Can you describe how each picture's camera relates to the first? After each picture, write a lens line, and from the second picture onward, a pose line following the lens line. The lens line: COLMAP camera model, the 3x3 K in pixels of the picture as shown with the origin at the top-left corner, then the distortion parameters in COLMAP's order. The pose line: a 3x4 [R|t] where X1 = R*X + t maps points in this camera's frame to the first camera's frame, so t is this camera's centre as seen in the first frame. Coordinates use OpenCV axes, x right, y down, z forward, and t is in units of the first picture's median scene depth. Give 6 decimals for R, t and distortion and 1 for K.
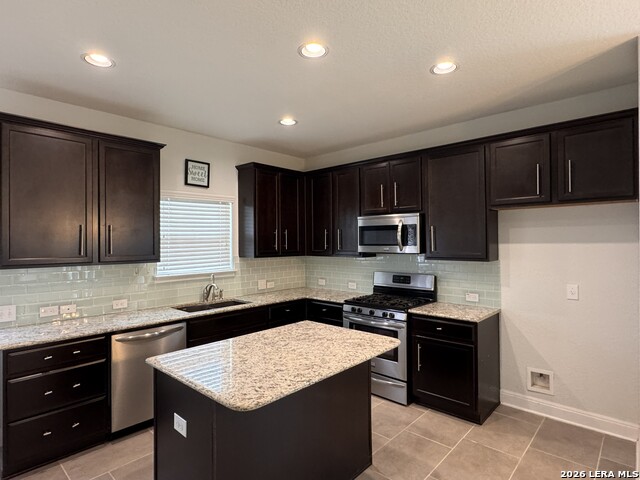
lens RADIAL K [[357.8, 0, 319.4], [0, 357.8, 237.3], [0, 0, 1]] dist [-0.001162, -0.000947]
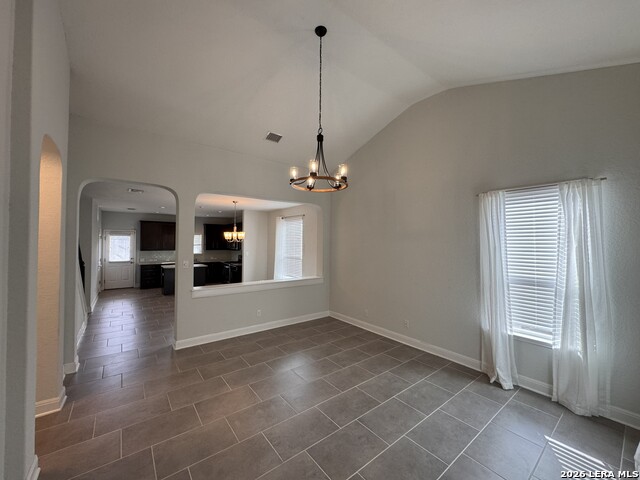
lens RADIAL K [[256.5, 0, 314.3], [0, 256.5, 240.2], [0, 0, 1]] dist [-0.009085, 0.000531]
pose [[0.982994, 0.018216, -0.182732, 1.748223], [-0.019527, 0.999795, -0.005378, -0.068658], [0.182597, 0.008855, 0.983148, -1.700990]]
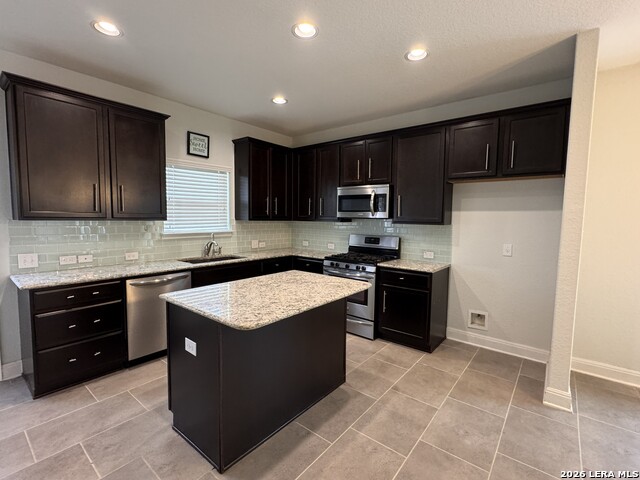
lens RADIAL K [[302.0, 0, 320.8], [0, 302.0, 238.4], [0, 0, 1]] dist [-0.002219, -0.001136]
pose [[0.997673, 0.016686, 0.066110, -0.014053], [-0.022094, 0.996393, 0.081931, 0.038302], [-0.064504, -0.083201, 0.994443, -0.004961]]
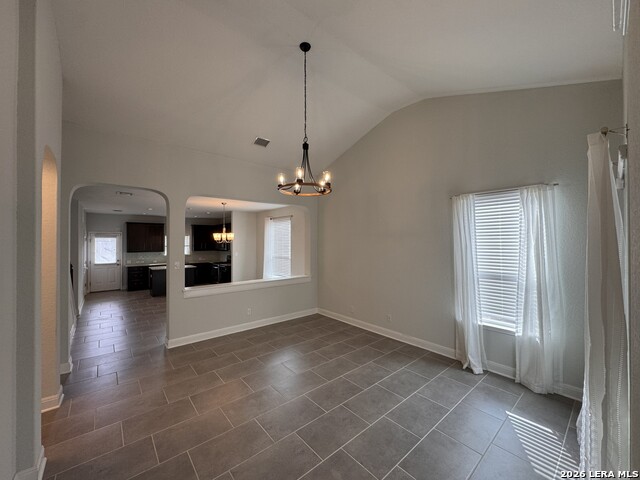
lens RADIAL K [[256.5, 0, 315.8], [0, 256.5, 241.3], [0, 0, 1]] dist [-0.009085, 0.000531]
pose [[0.991048, 0.009086, -0.133193, 1.768978], [-0.008851, 0.999958, 0.002356, -0.076970], [0.133209, -0.001156, 0.991087, -1.776135]]
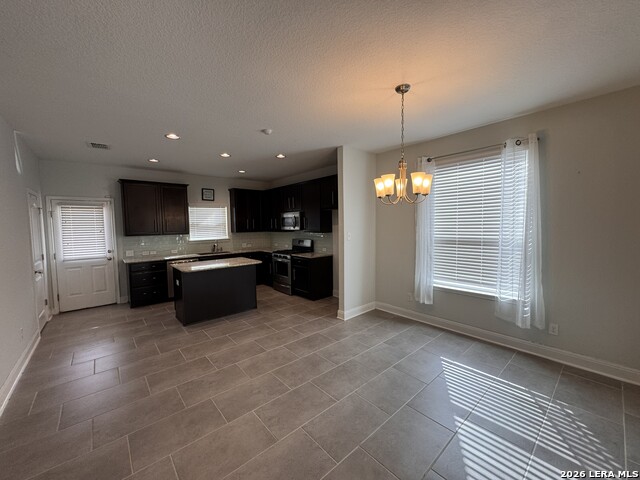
lens RADIAL K [[256.5, 0, 324.0], [0, 256.5, 238.4], [0, 0, 1]] dist [-0.009085, 0.000531]
pose [[0.994473, -0.004366, -0.104905, 0.664899], [0.011736, 0.997496, 0.069735, -0.011472], [0.104338, -0.070581, 0.992034, -0.637800]]
